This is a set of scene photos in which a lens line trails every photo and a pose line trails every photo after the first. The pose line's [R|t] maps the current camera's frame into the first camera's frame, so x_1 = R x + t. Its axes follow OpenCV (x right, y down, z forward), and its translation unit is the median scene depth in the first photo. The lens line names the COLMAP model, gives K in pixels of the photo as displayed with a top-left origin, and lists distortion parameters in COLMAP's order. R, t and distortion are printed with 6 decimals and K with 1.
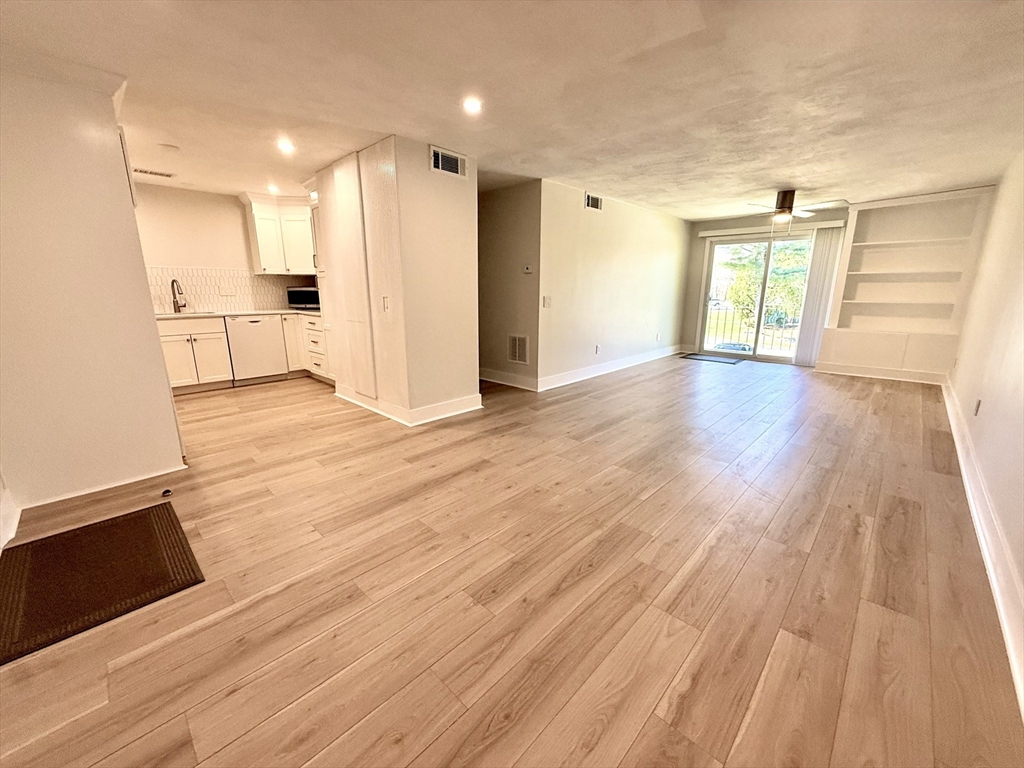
lens RADIAL K [[409.0, 0, 508.6], [0, 409.0, 384.2], [0, 0, 1]] dist [0.001212, 0.000029]
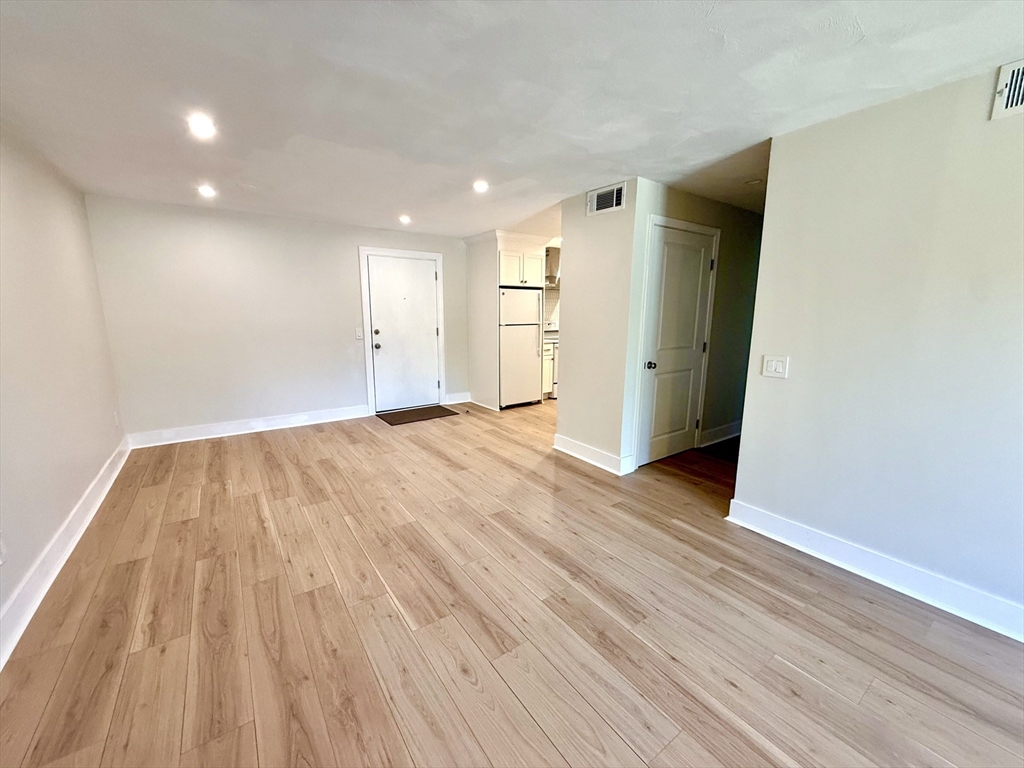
lens RADIAL K [[409.0, 0, 508.6], [0, 409.0, 384.2], [0, 0, 1]] dist [0.001212, 0.000029]
pose [[-0.184646, 0.174045, -0.967271, 1.249268], [-0.231761, 0.948727, 0.214950, -0.407834], [0.955088, 0.263865, -0.134842, 1.453463]]
